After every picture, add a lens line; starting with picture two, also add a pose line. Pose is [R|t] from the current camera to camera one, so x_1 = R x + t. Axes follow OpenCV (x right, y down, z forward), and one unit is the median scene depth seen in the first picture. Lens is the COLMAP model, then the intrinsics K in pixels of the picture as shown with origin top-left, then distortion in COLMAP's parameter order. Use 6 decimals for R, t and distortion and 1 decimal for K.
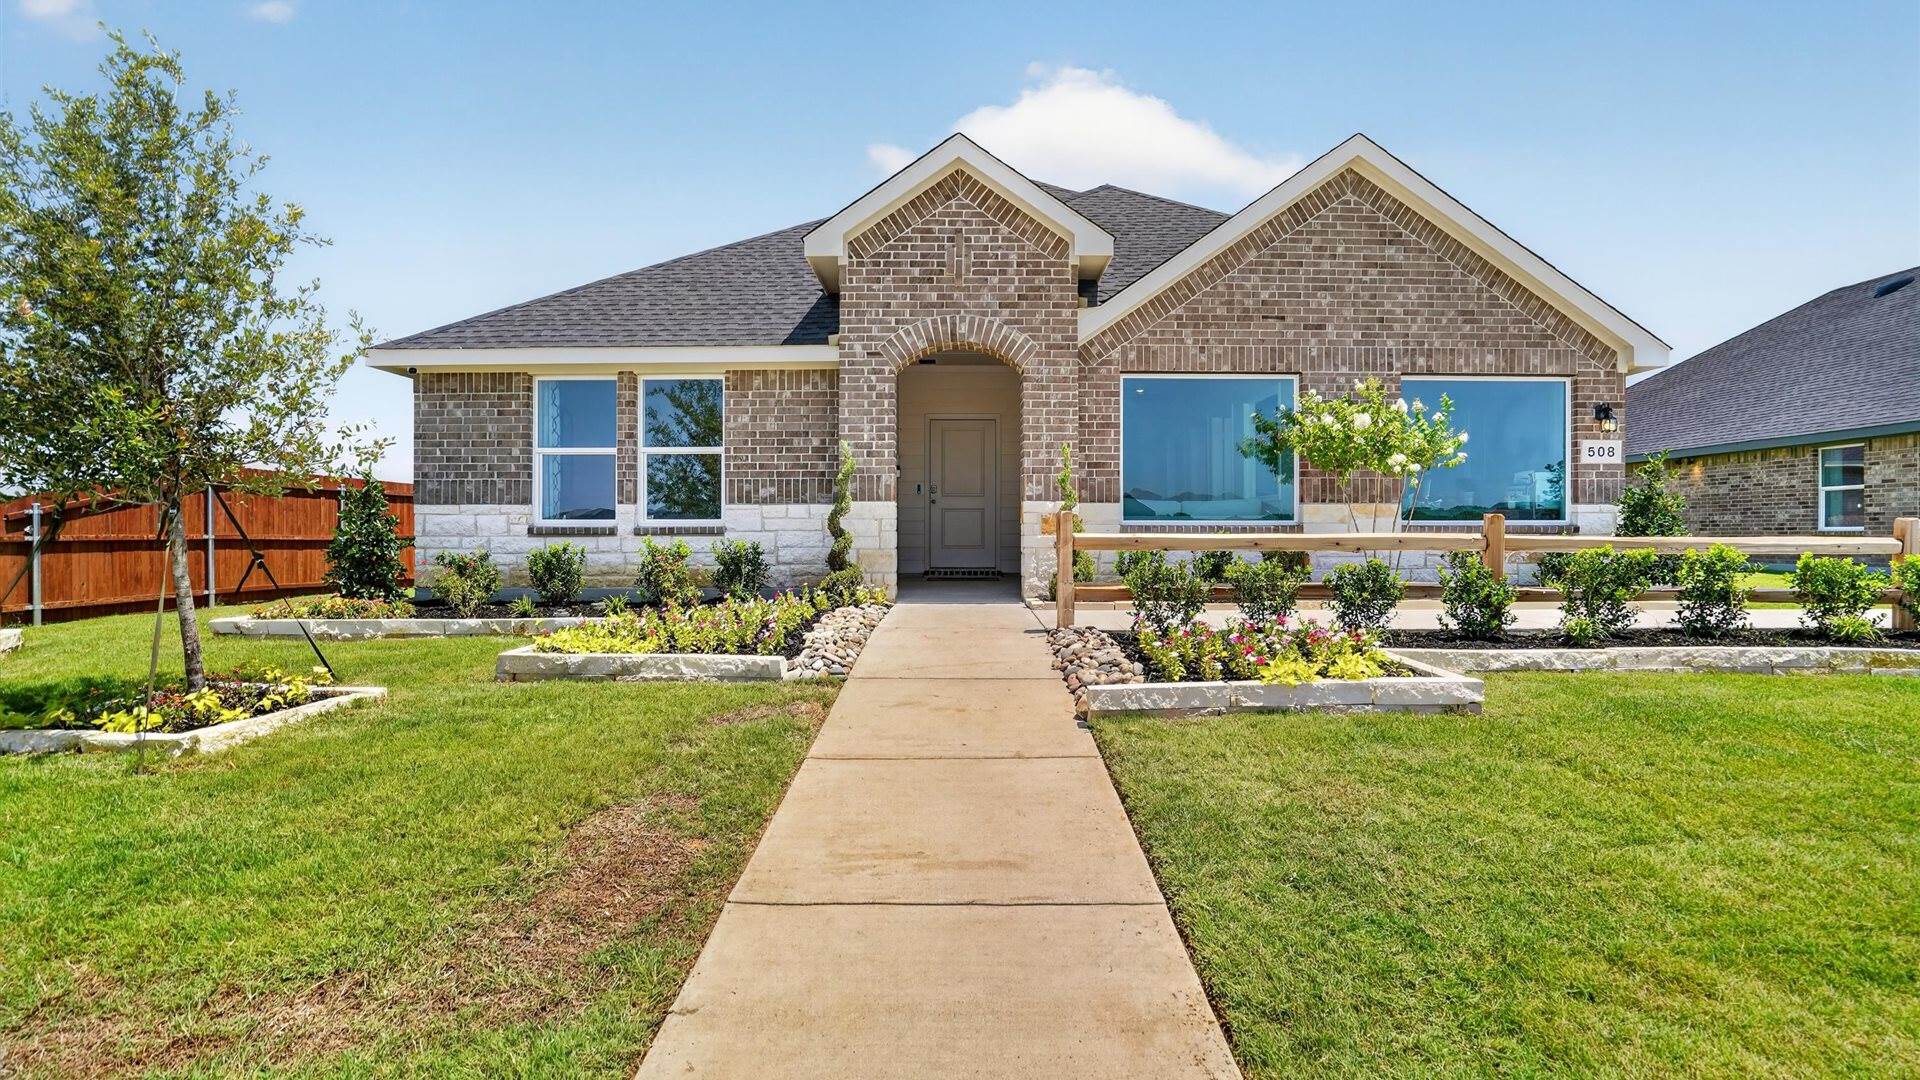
lens RADIAL K [[883.6, 0, 950.0], [0, 883.6, 541.5], [0, 0, 1]] dist [-0.044681, 0.007675]
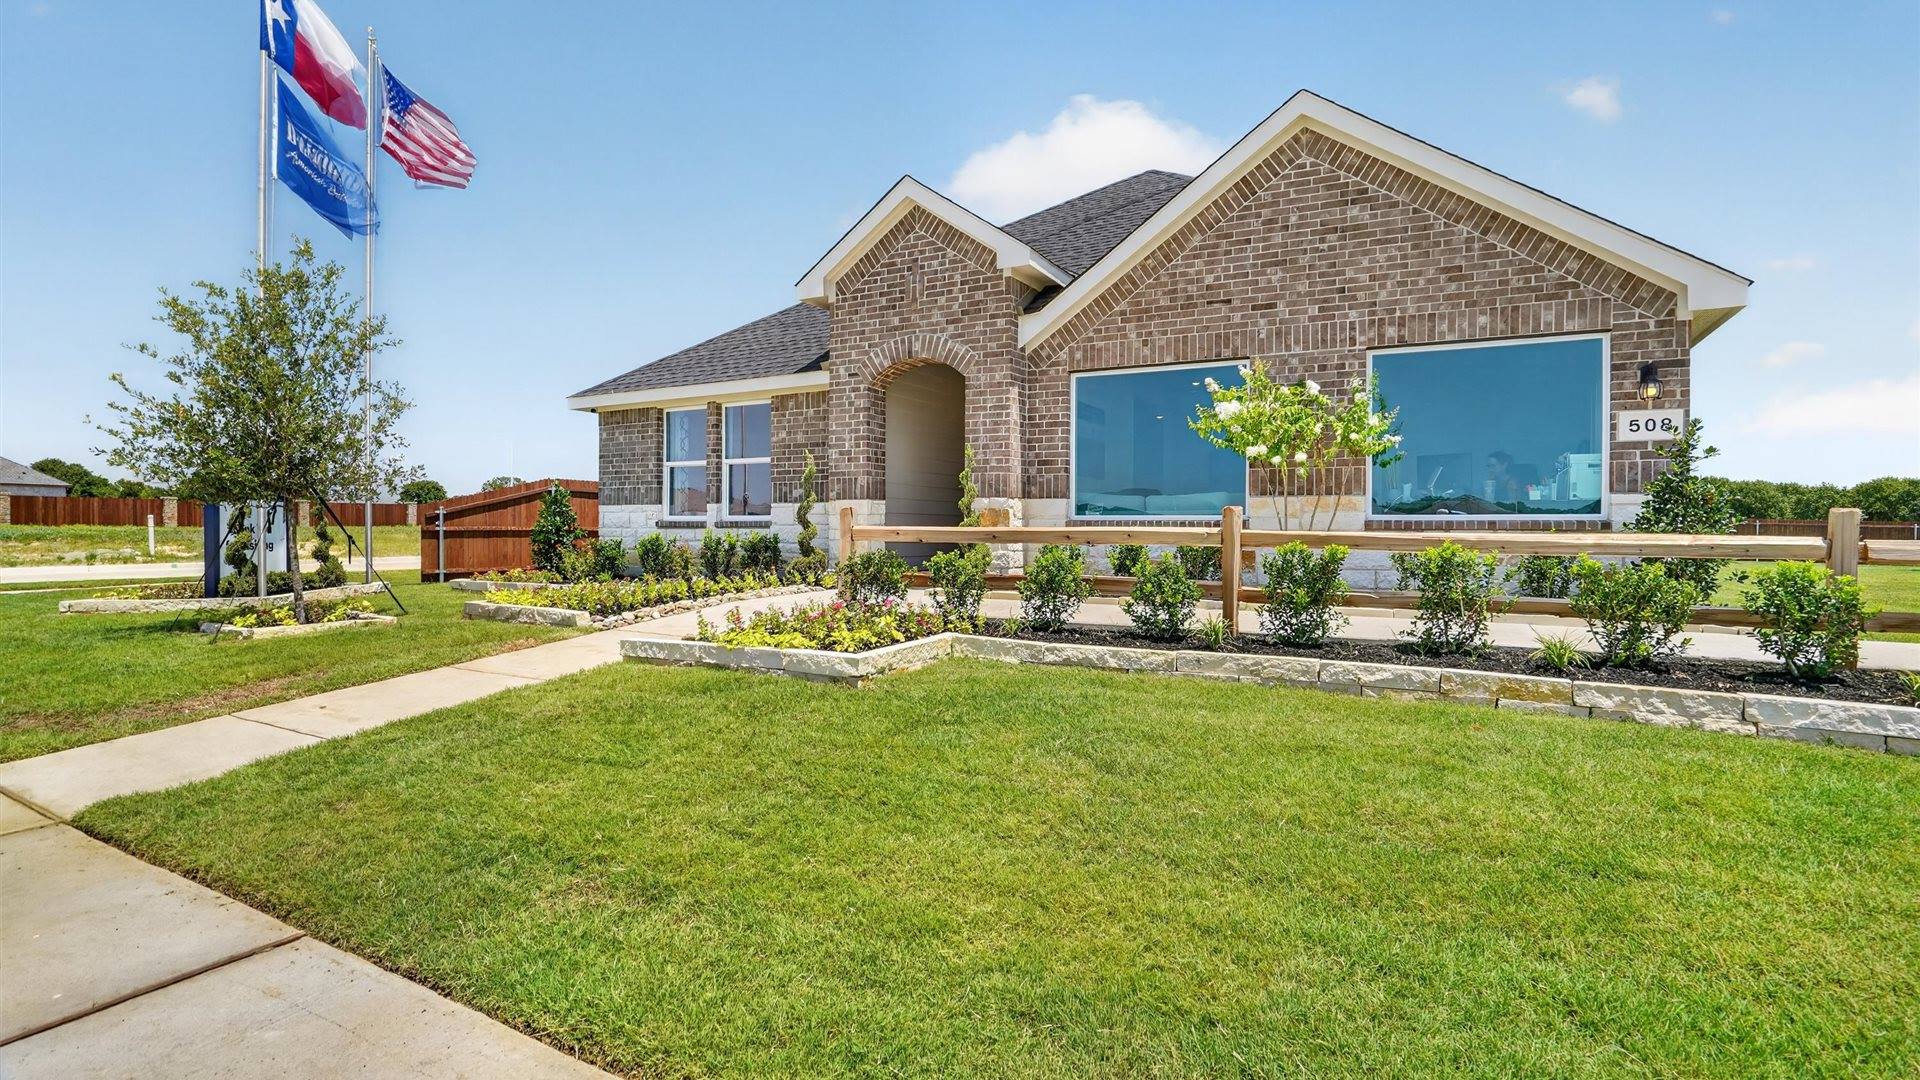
lens RADIAL K [[883.6, 0, 961.9], [0, 883.6, 535.1], [0, 0, 1]] dist [-0.044681, 0.007675]
pose [[0.881634, 0.007871, -0.471869, 0.576257], [-0.009683, 0.999952, -0.001411, 0.001896], [0.471835, 0.005813, 0.881668, 0.028877]]
